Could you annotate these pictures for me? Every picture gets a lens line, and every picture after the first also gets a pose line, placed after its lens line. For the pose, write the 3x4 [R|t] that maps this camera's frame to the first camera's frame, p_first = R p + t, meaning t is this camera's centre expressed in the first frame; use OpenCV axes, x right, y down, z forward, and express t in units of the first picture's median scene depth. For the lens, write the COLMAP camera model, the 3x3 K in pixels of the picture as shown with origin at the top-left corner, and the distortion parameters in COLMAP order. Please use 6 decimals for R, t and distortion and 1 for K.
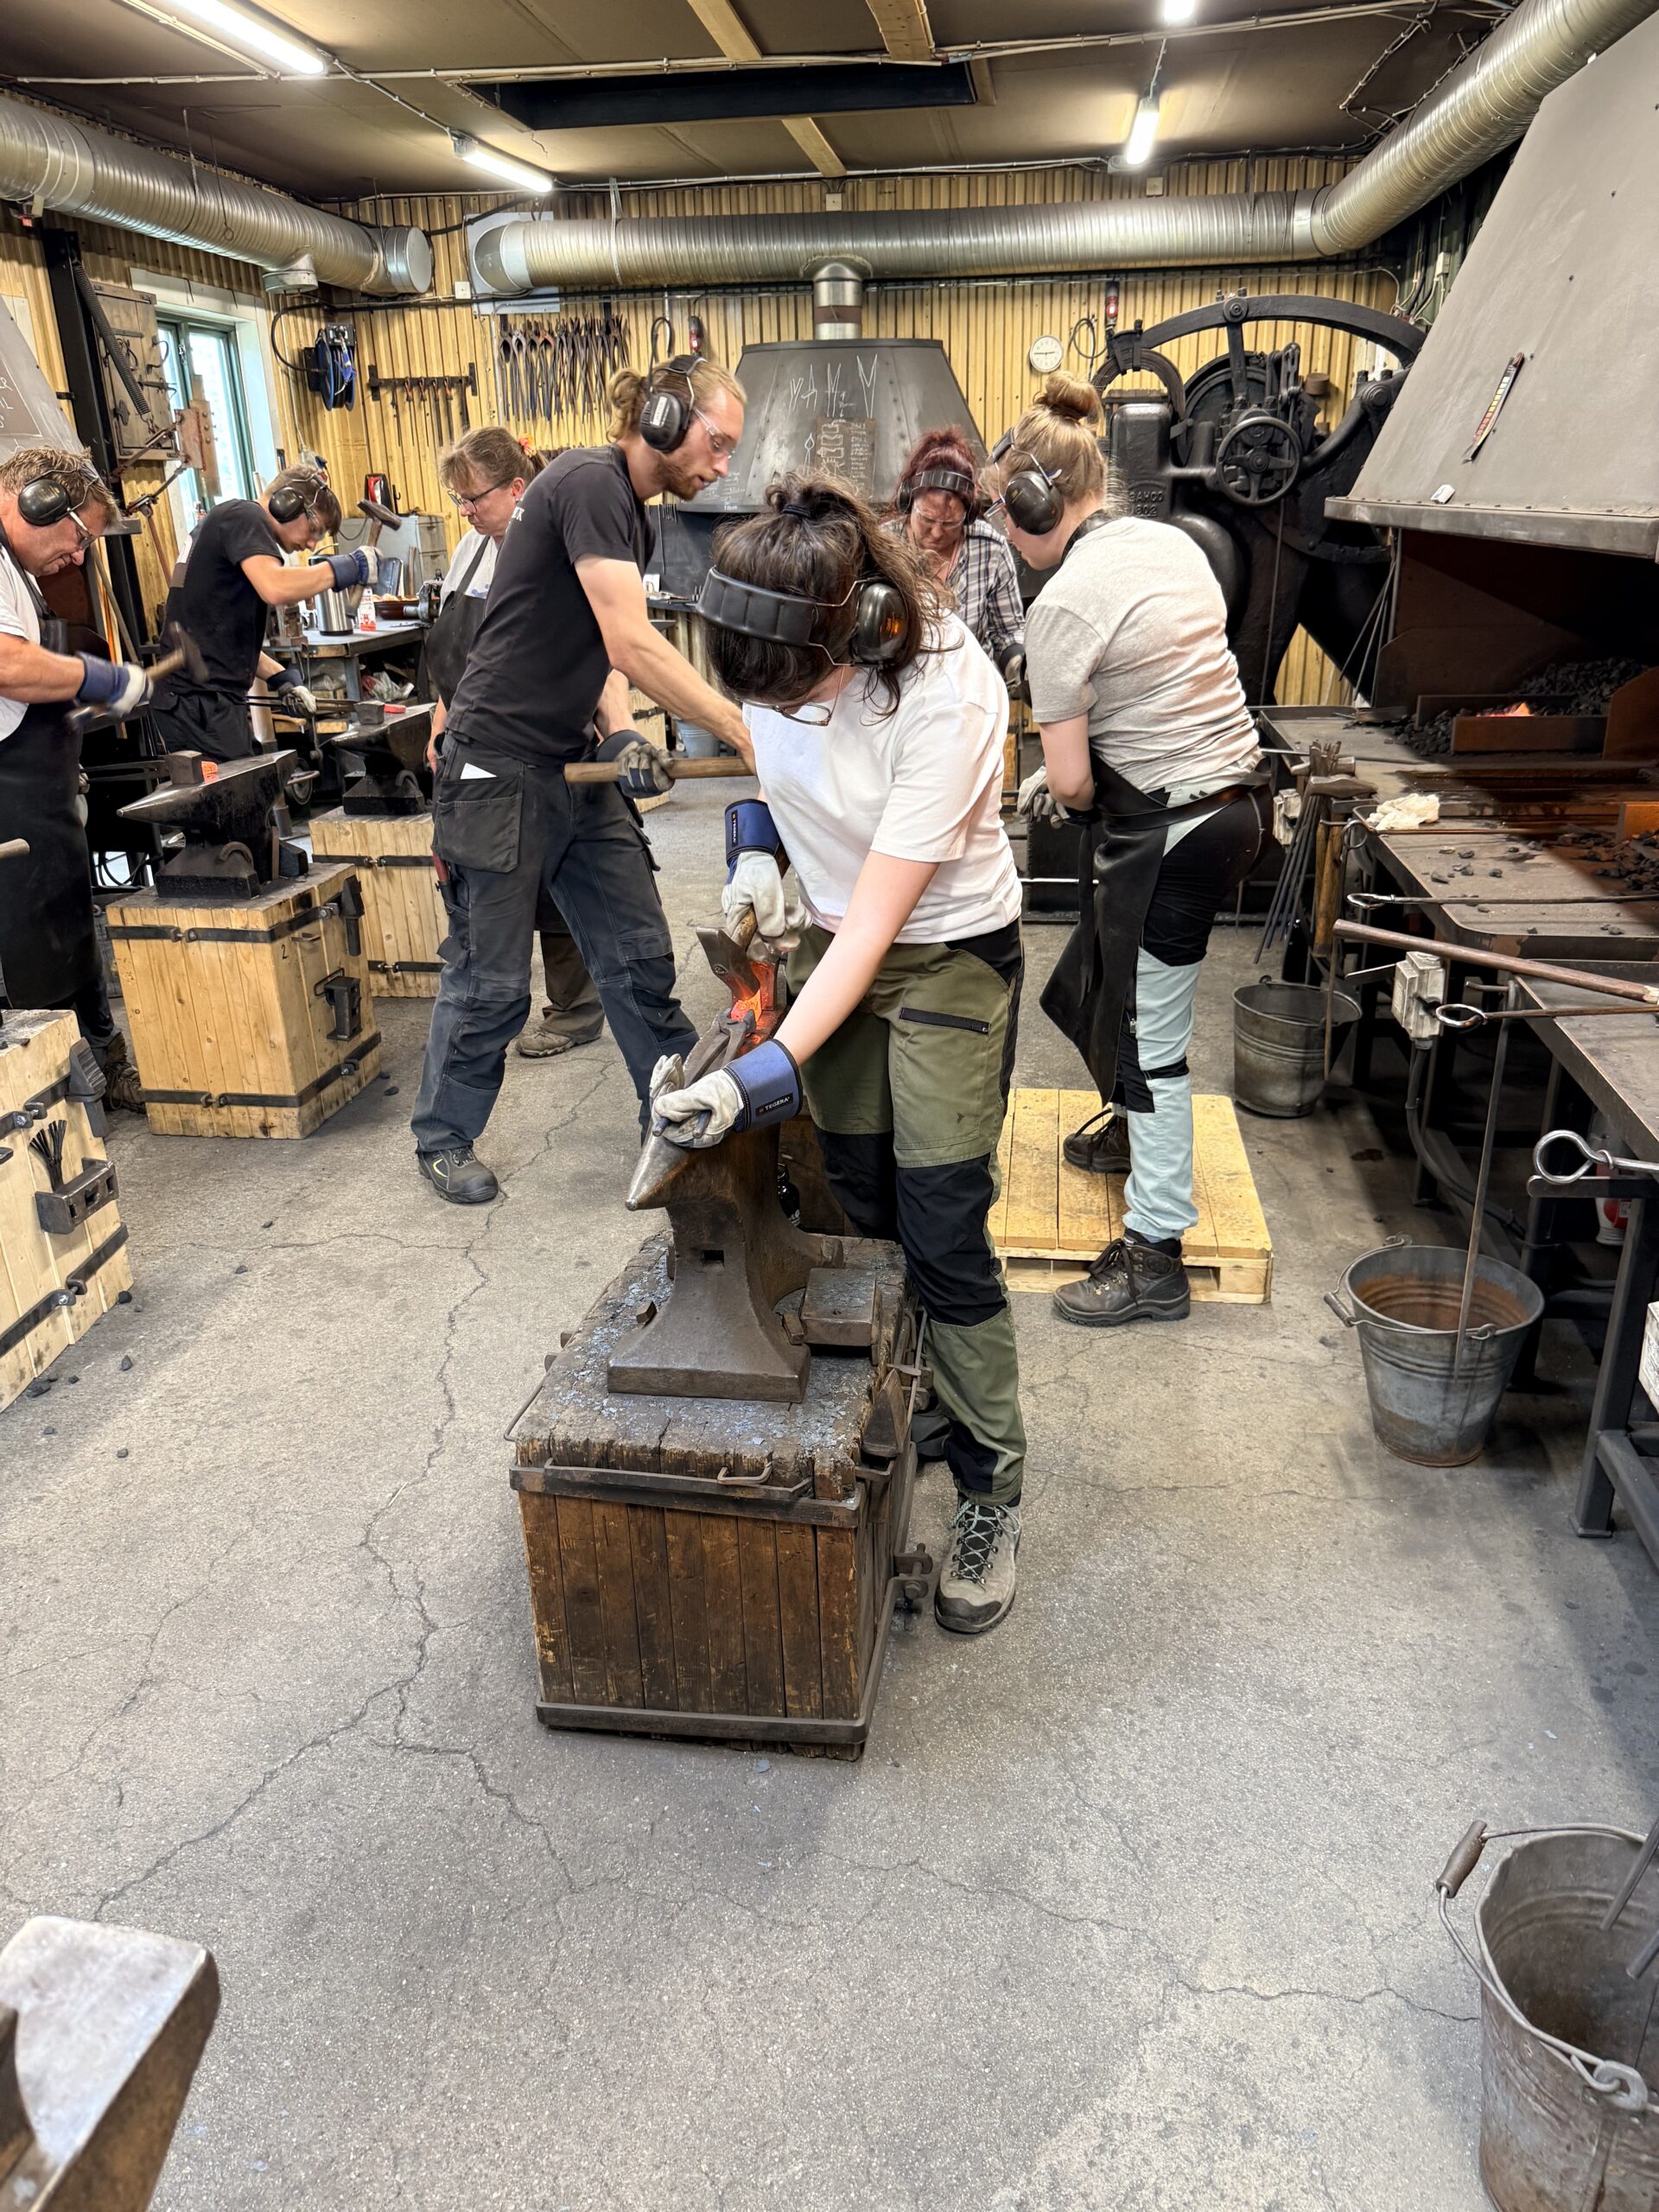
lens RADIAL K [[1576.7, 0, 836.7], [0, 1576.7, 1107.6], [0, 0, 1]] dist [0.000085, -0.007871]
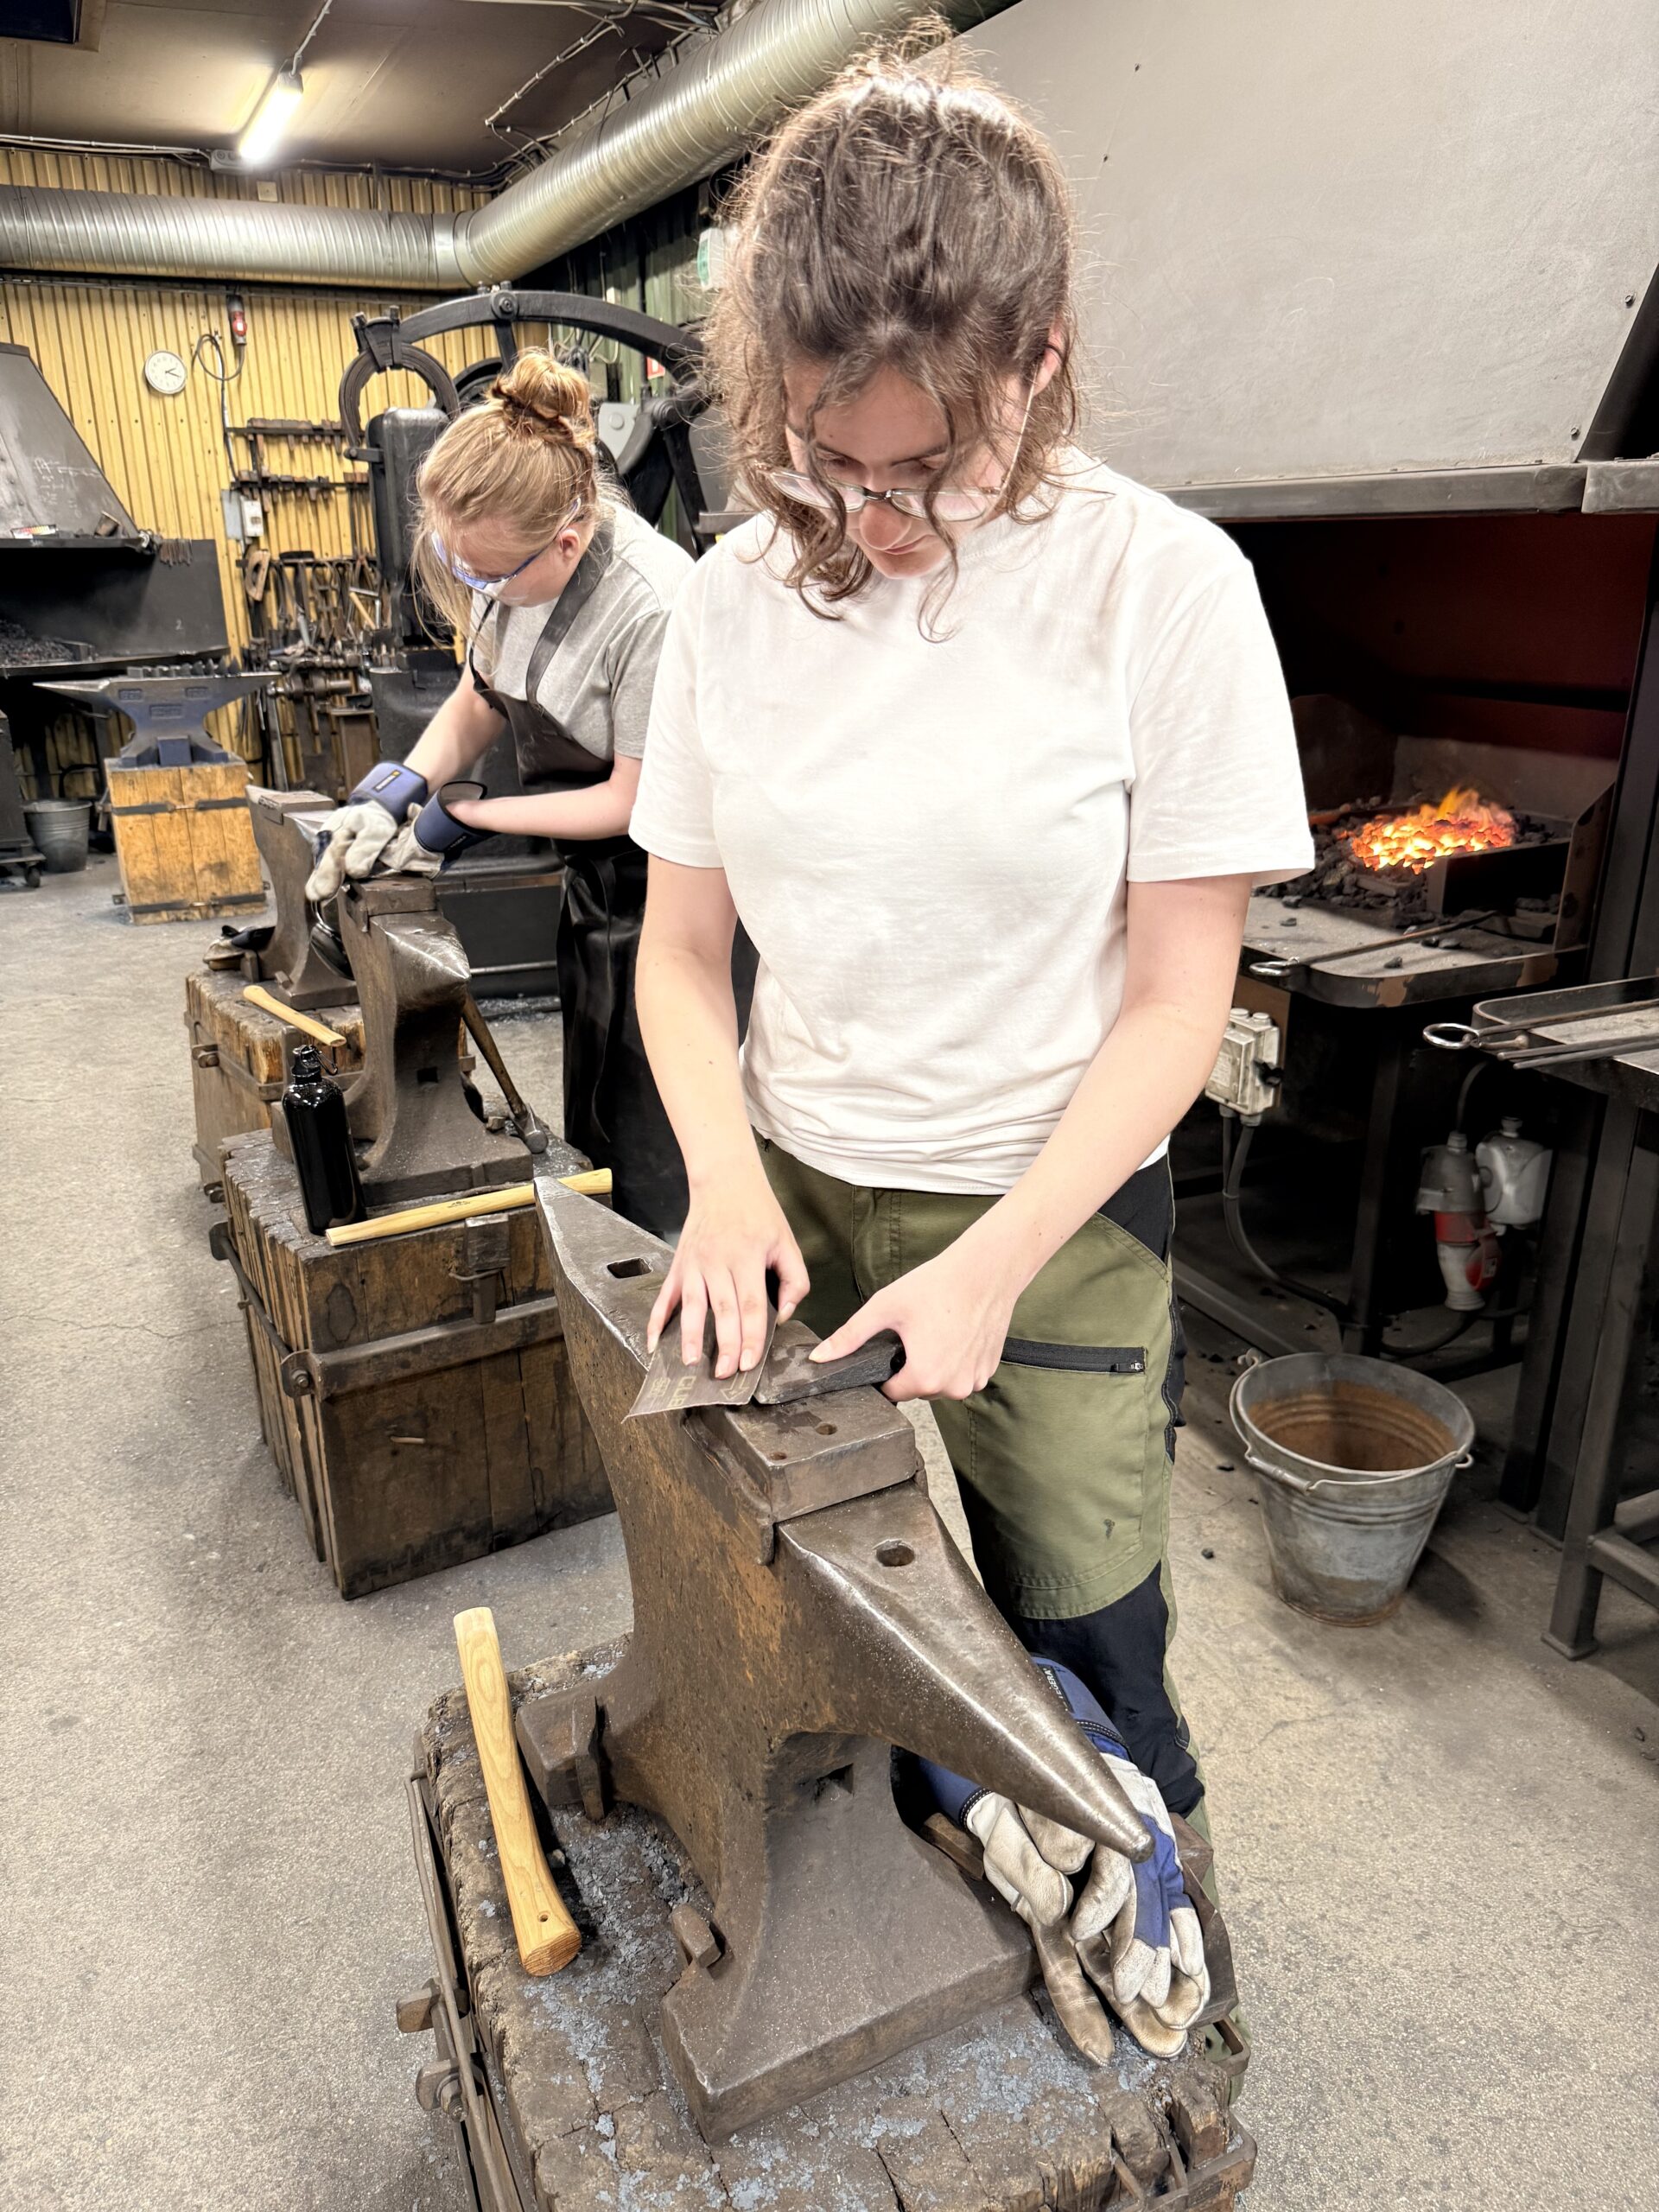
lens RADIAL K [[1576.7, 0, 819.7], [0, 1576.7, 1110.6], [0, 0, 1]] dist [0.000085, -0.007871]
pose [[0.841529, -0.166773, 0.513824, -0.077739], [0.188218, 0.982071, 0.010495, -0.031526], [-0.506362, 0.087879, 0.857832, 0.135714]]
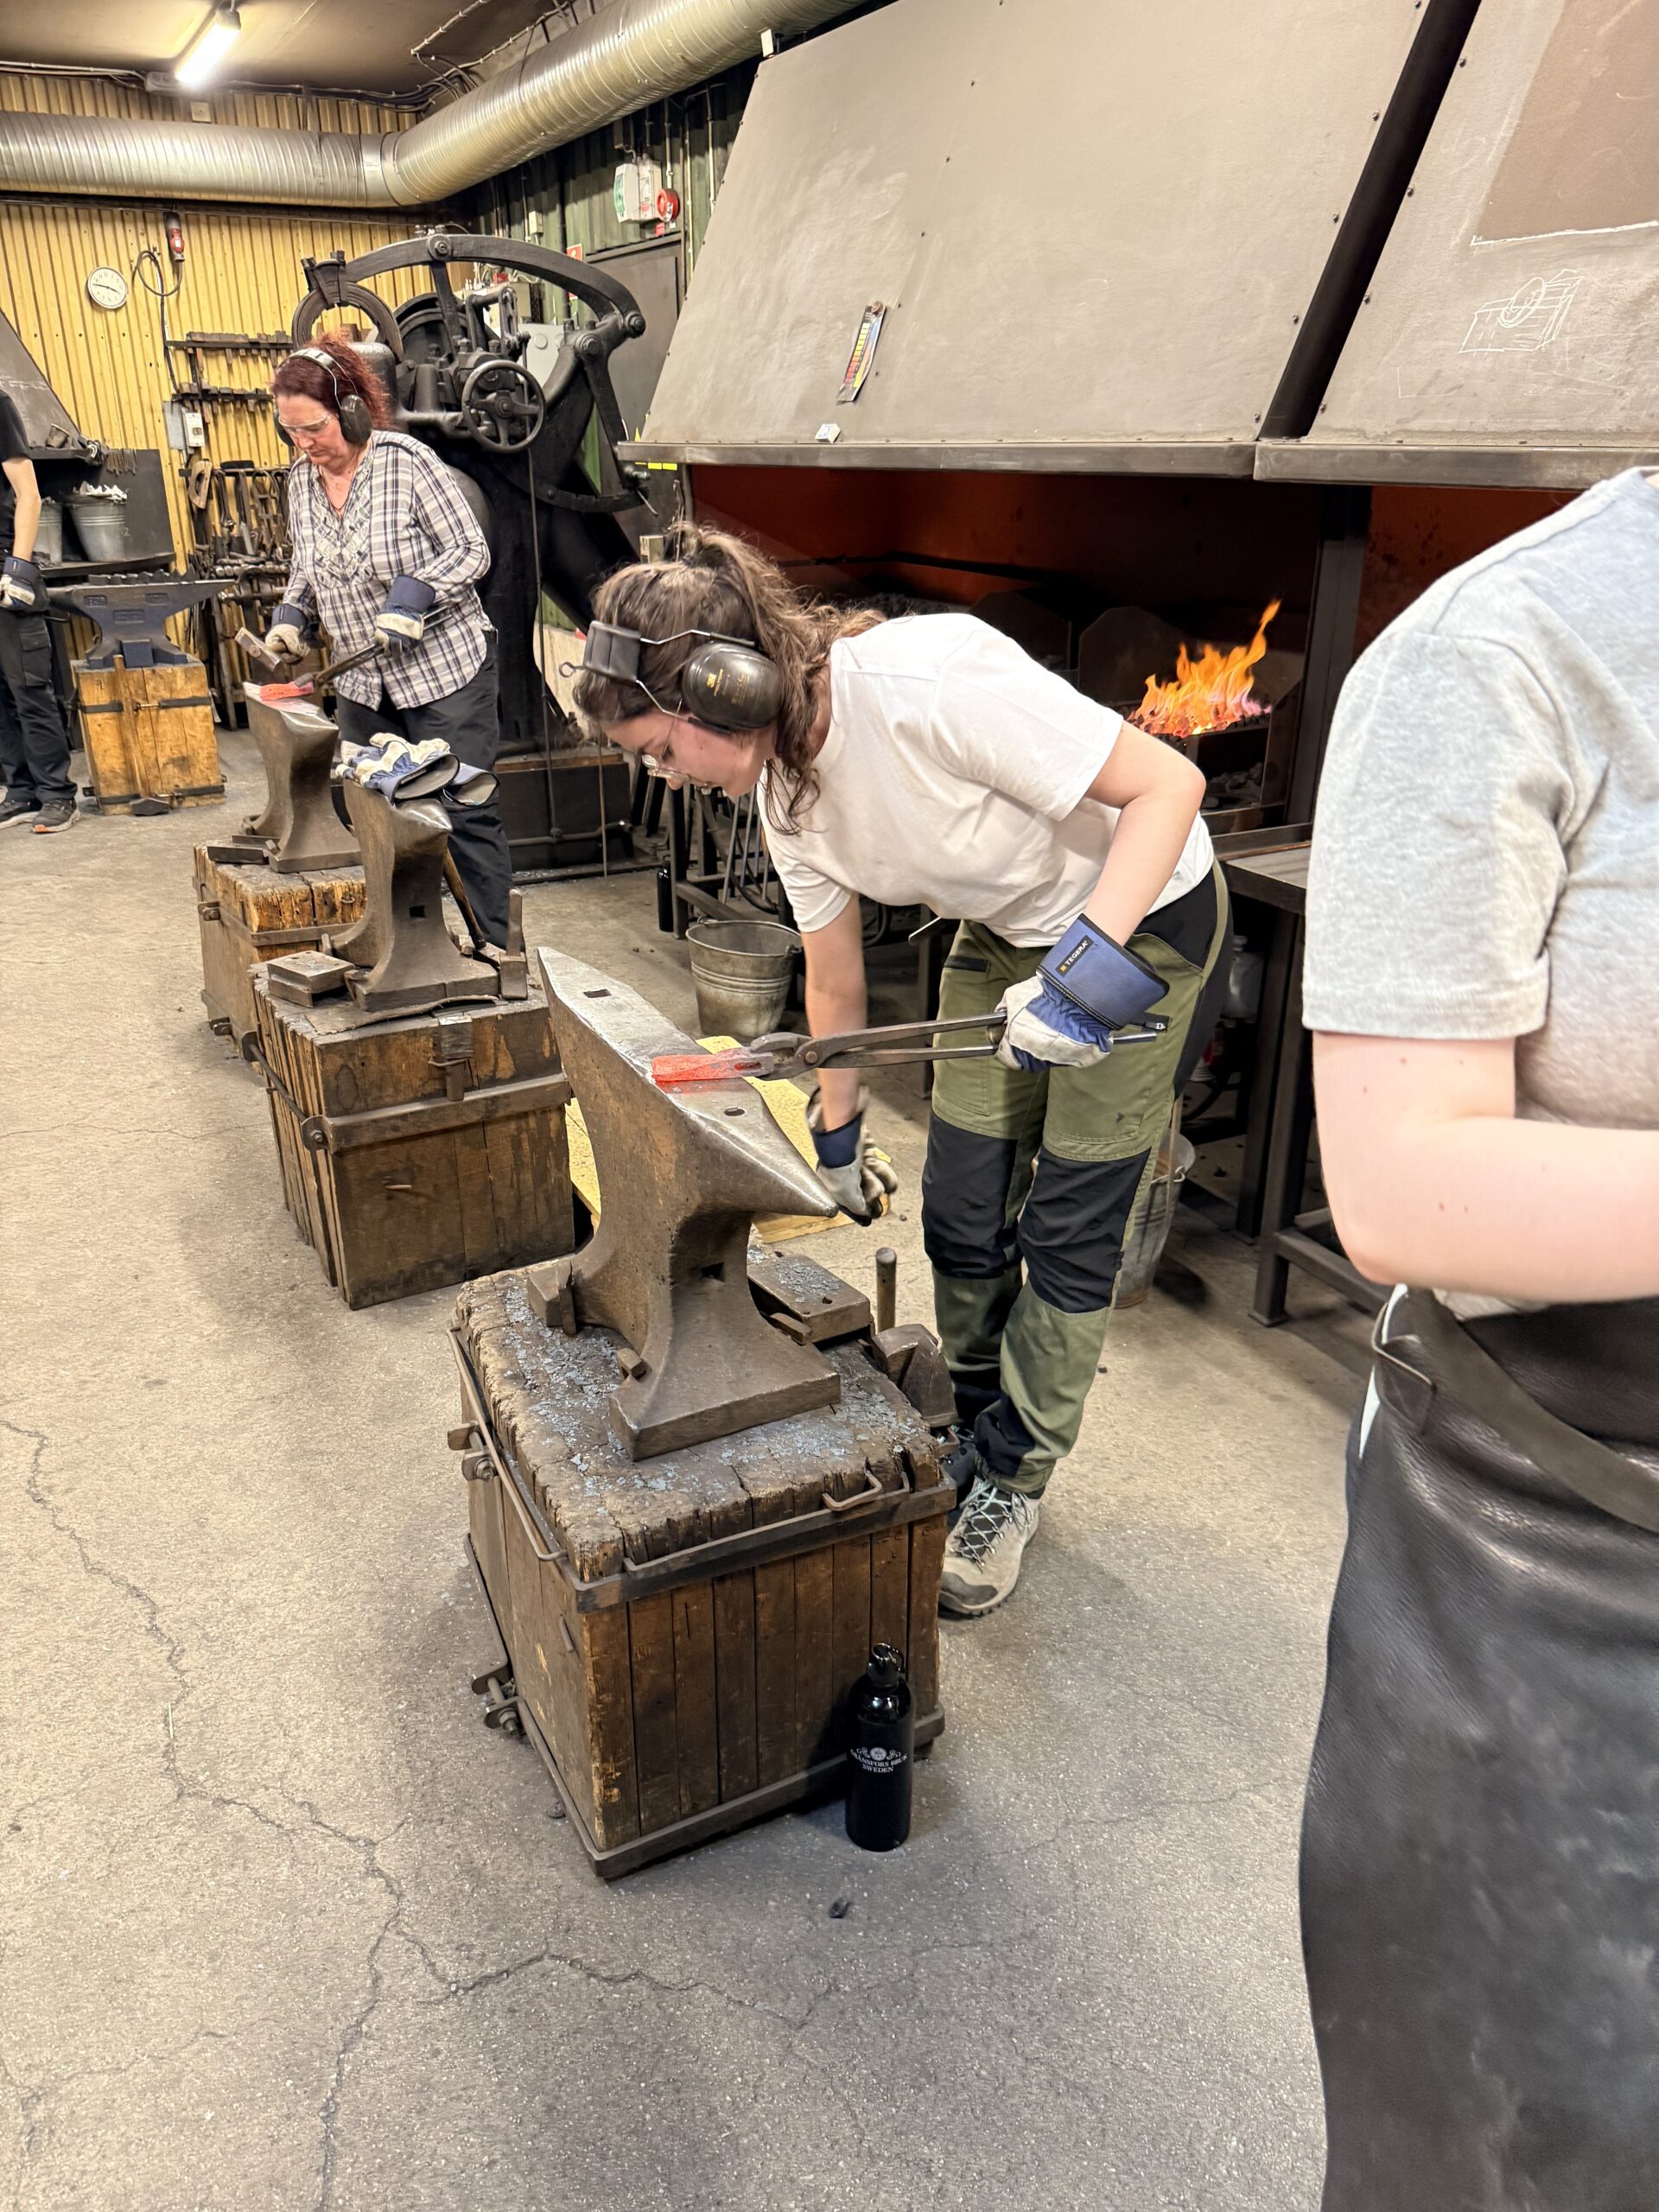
lens RADIAL K [[1576.7, 0, 814.5], [0, 1576.7, 1104.7], [0, 0, 1]] dist [0.000085, -0.007871]
pose [[0.819183, -0.203949, 0.536045, -0.118526], [0.196402, 0.977883, 0.071913, -0.011636], [-0.538856, 0.046370, 0.841121, 0.058775]]
